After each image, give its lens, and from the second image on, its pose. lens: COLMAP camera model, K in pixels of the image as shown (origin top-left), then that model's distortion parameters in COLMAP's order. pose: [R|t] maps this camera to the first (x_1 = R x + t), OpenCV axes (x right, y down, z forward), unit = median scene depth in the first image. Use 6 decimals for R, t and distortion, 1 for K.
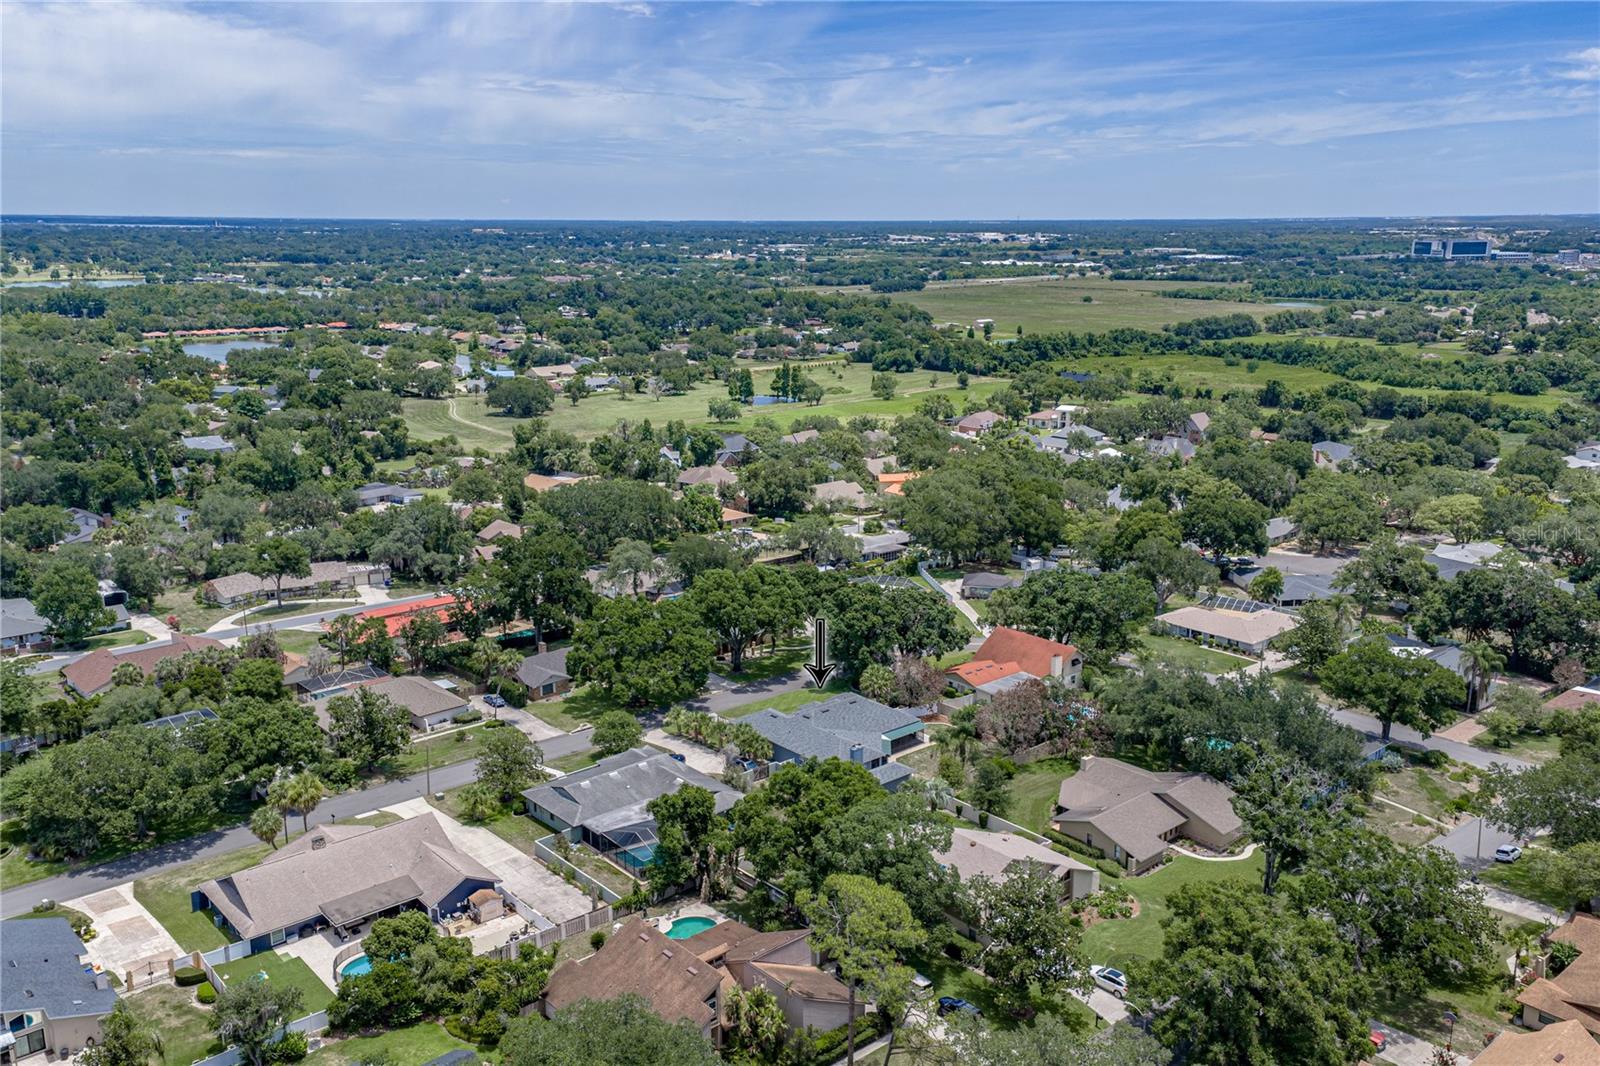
lens RADIAL K [[1313.7, 0, 800.0], [0, 1313.7, 533.0], [0, 0, 1]] dist [0.063108, -0.004656]
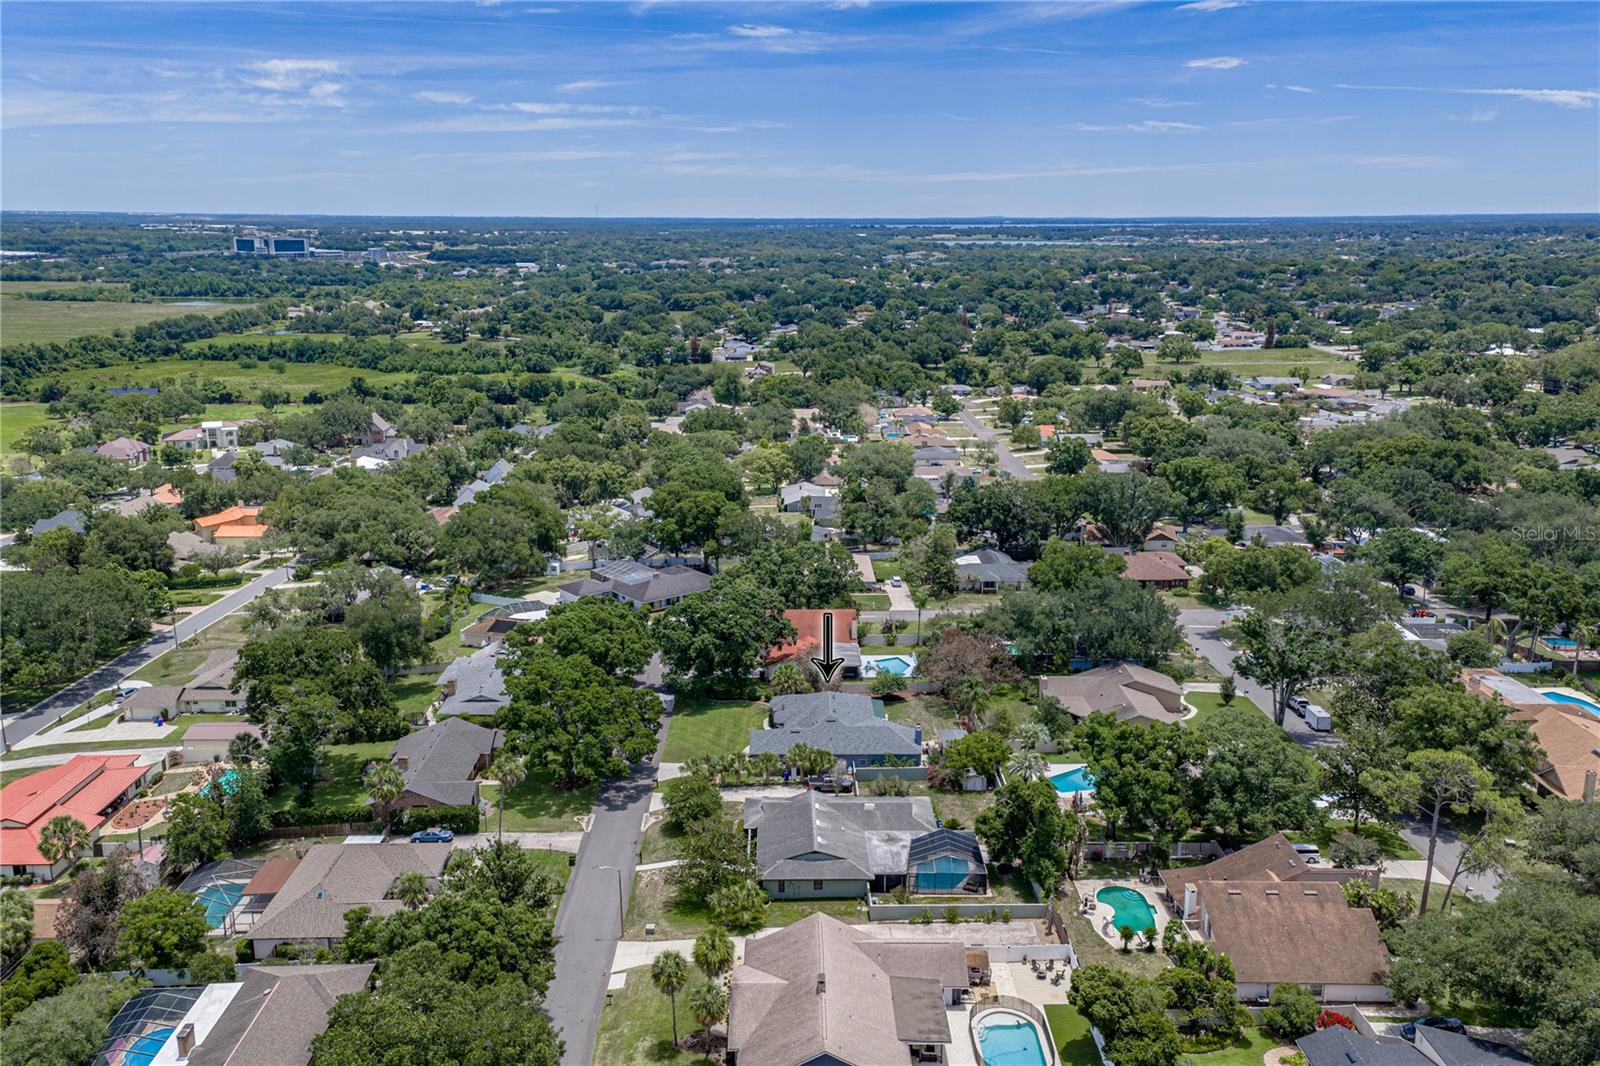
lens RADIAL K [[1313.7, 0, 800.0], [0, 1313.7, 533.0], [0, 0, 1]] dist [0.063108, -0.004656]
pose [[0.651014, -0.176028, 0.738373, -0.119692], [0.174275, 0.981416, 0.080313, -0.013829], [-0.738789, 0.076395, 0.669593, 0.057046]]
